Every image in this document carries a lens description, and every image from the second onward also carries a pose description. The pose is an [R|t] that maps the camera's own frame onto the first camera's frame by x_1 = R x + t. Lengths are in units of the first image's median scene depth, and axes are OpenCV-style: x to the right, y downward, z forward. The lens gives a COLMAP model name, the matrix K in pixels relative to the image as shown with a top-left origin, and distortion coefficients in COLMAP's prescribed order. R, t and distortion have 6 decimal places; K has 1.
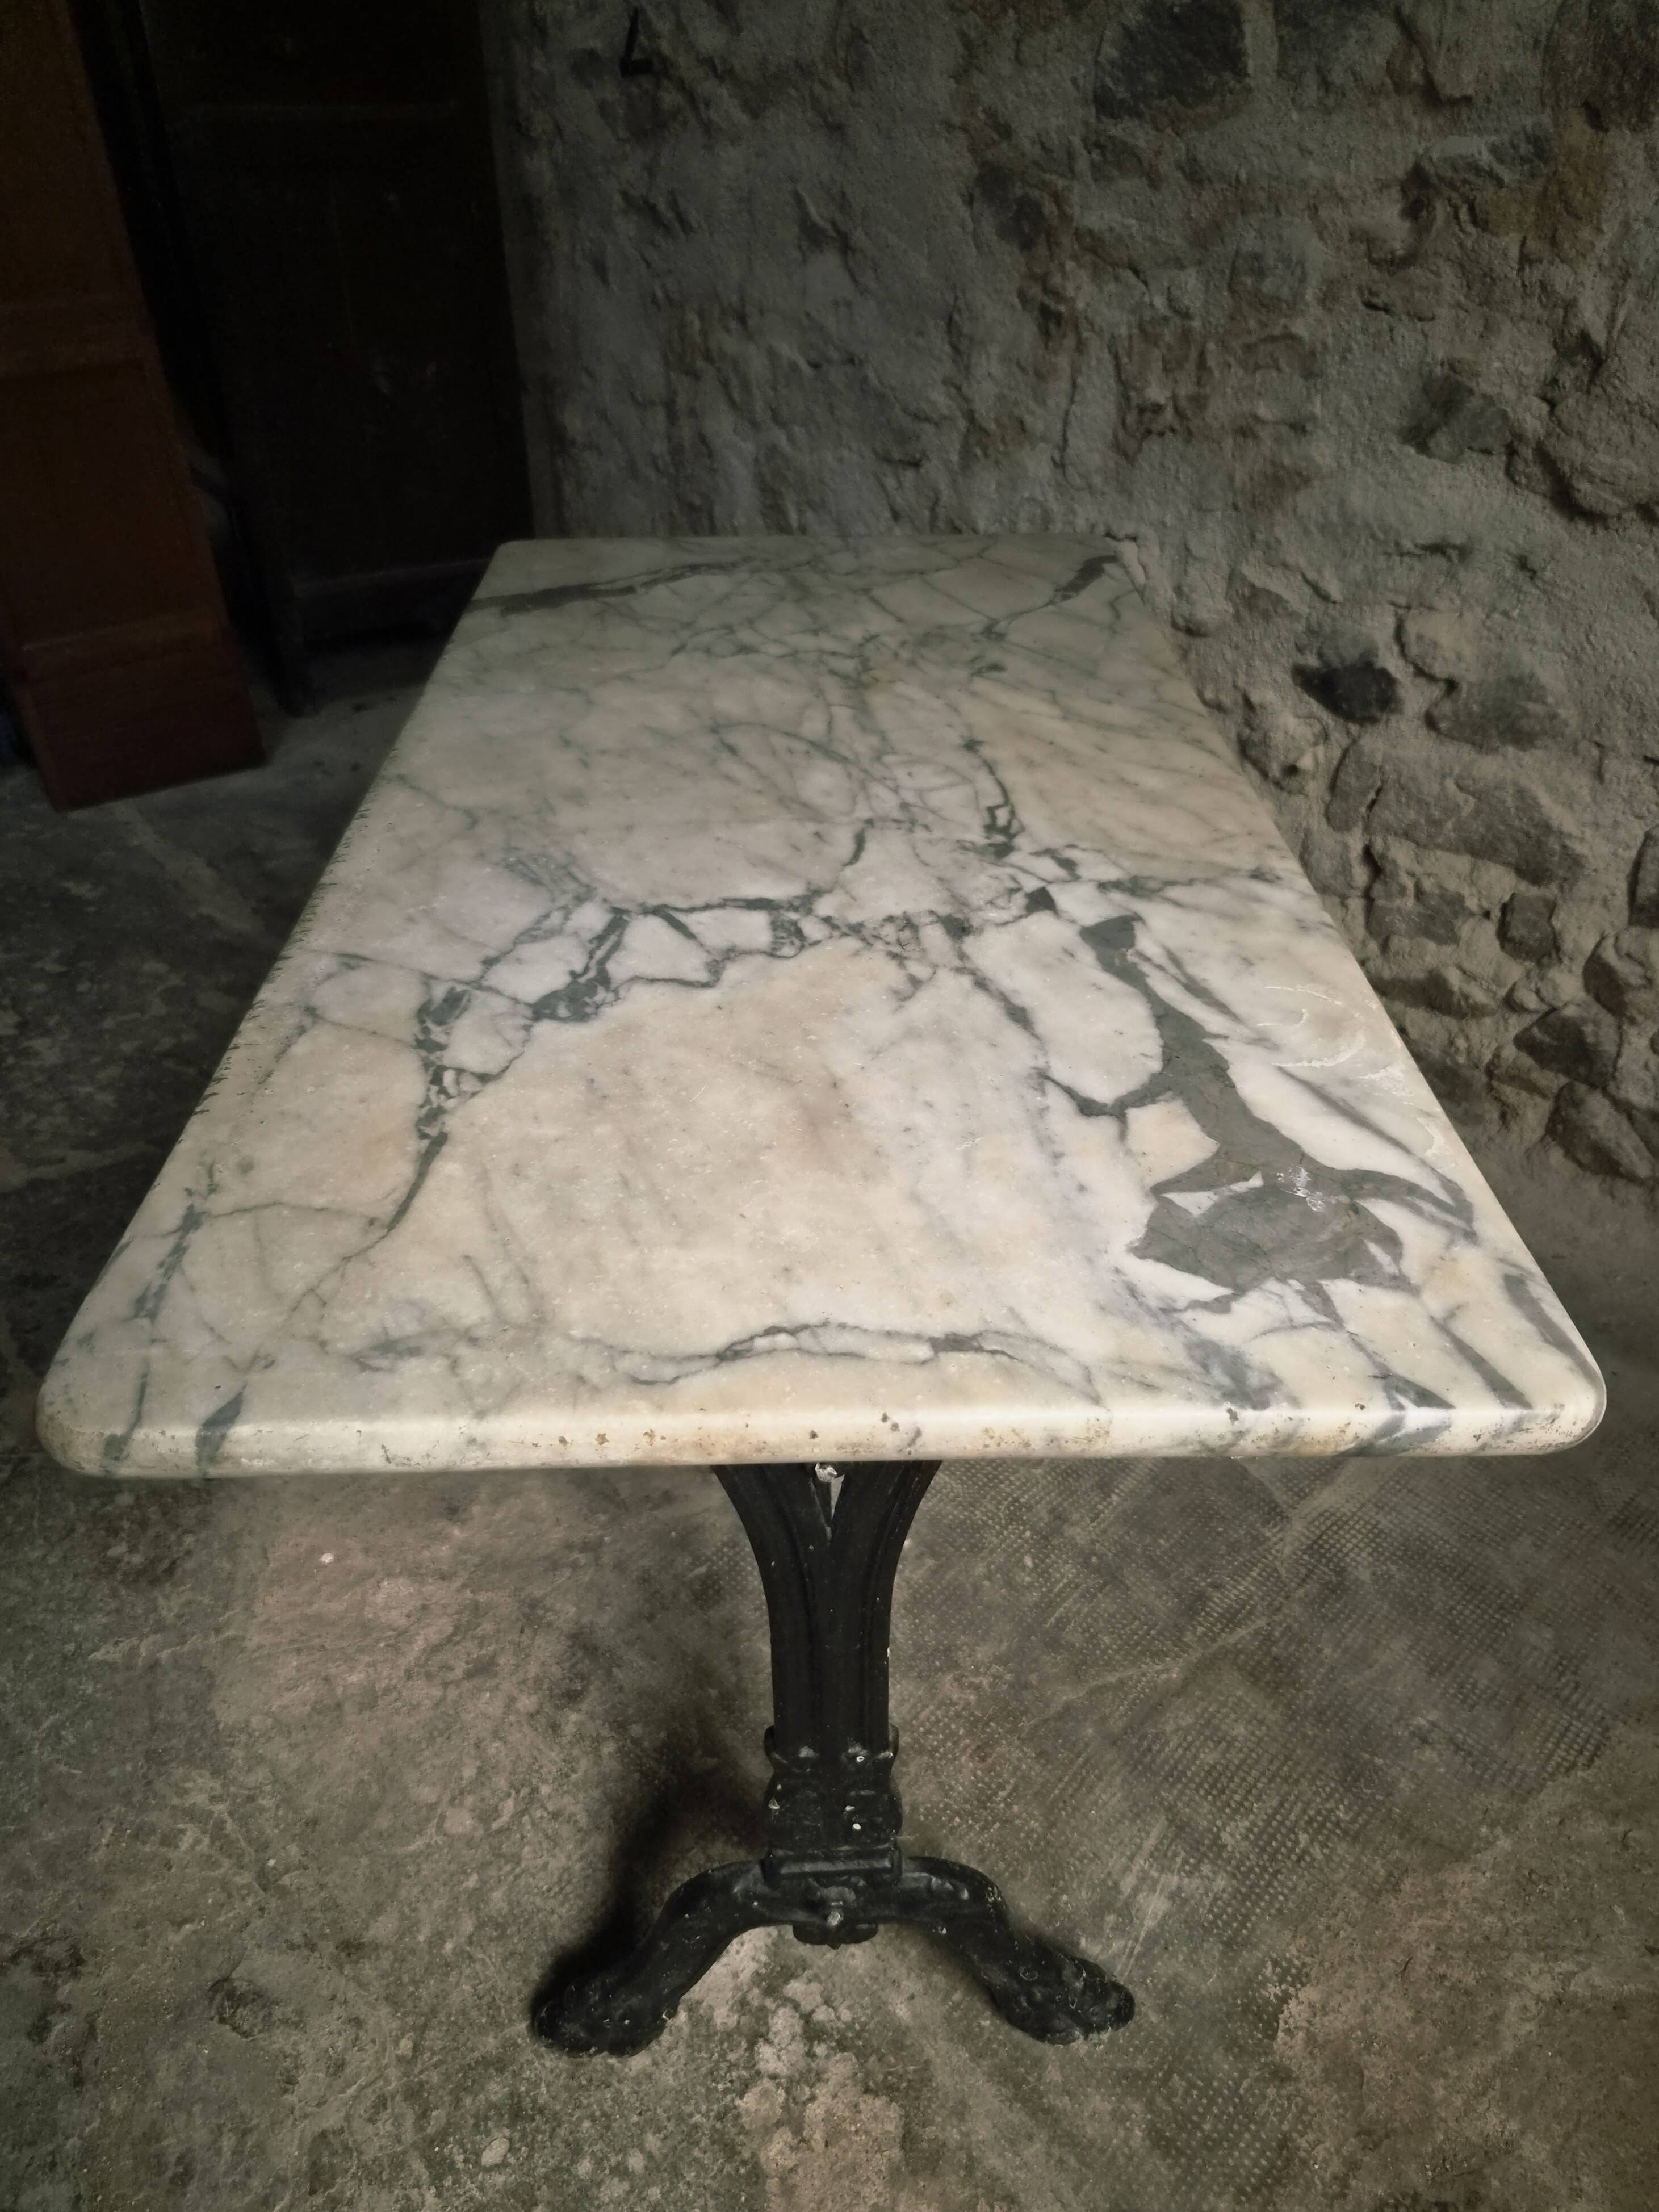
lens RADIAL K [[1542.8, 0, 825.9], [0, 1542.8, 1119.0], [0, 0, 1]] dist [0.062781, -0.053054]
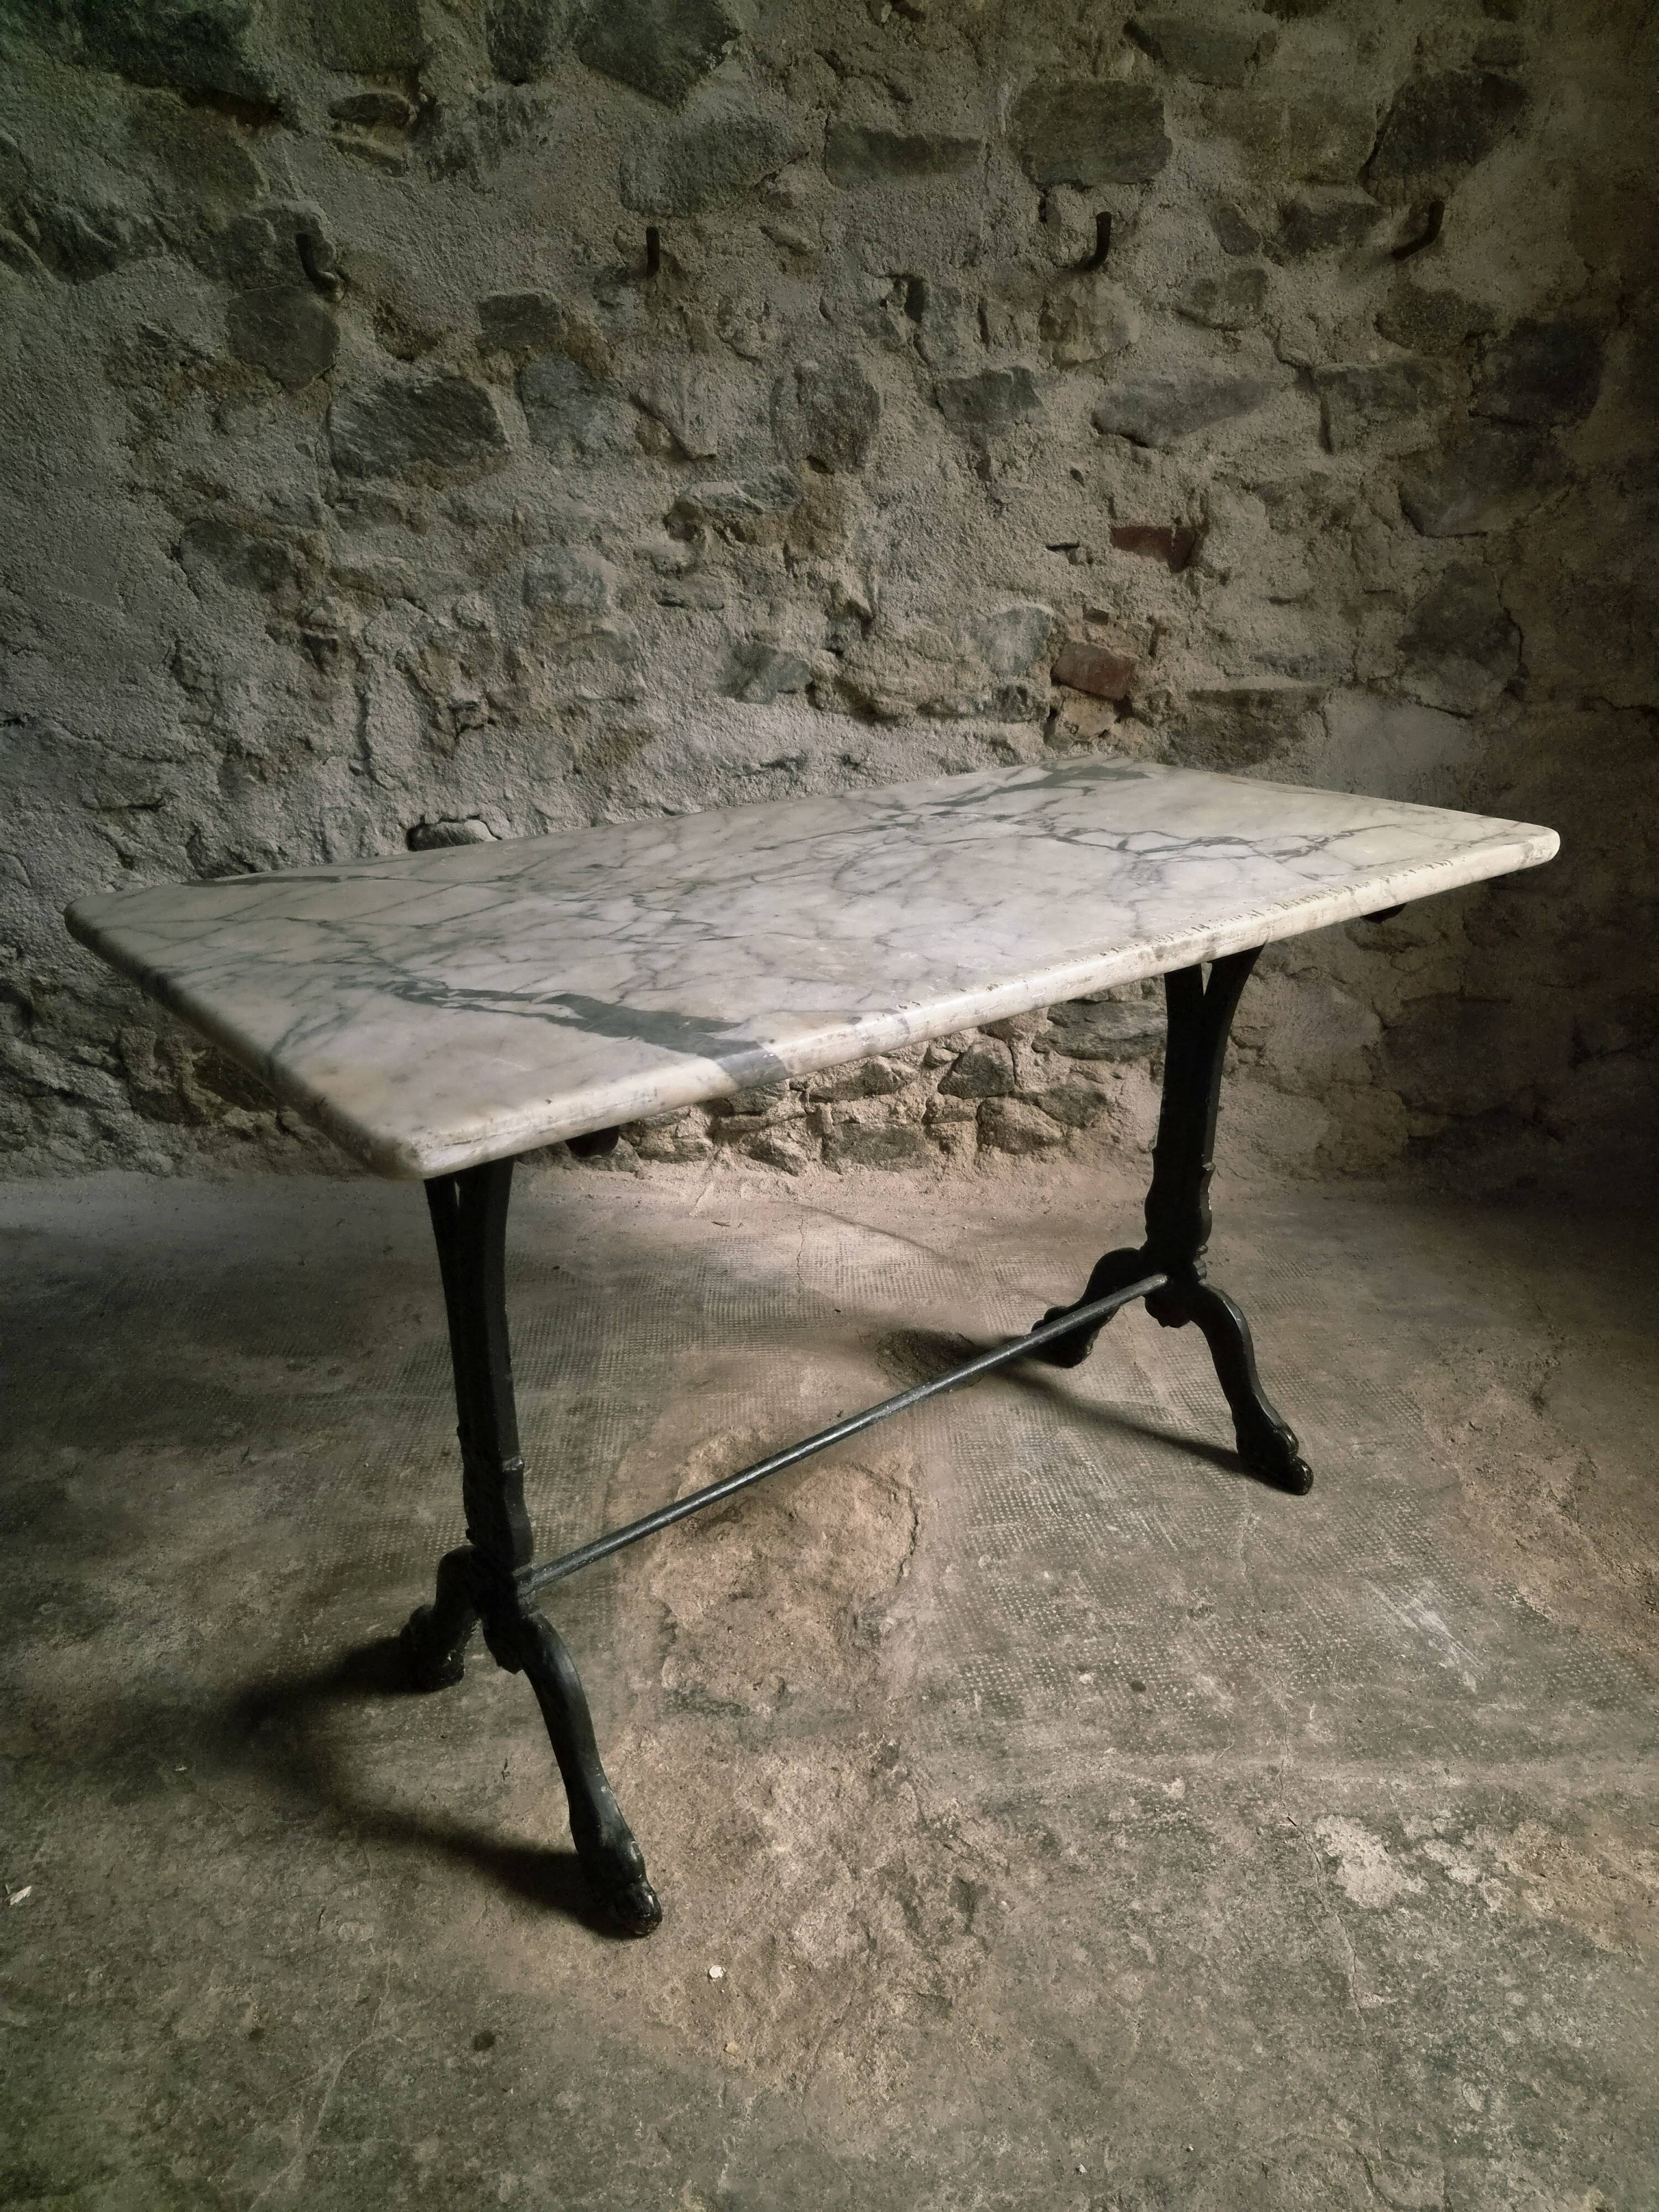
lens RADIAL K [[1485.0, 0, 839.0], [0, 1485.0, 1106.0], [0, 0, 1]] dist [0.067879, -0.053689]
pose [[0.583705, -0.294447, 0.756697, -0.668605], [0.460156, 0.887787, -0.009499, -0.074075], [-0.668989, 0.353743, 0.653697, 0.252262]]
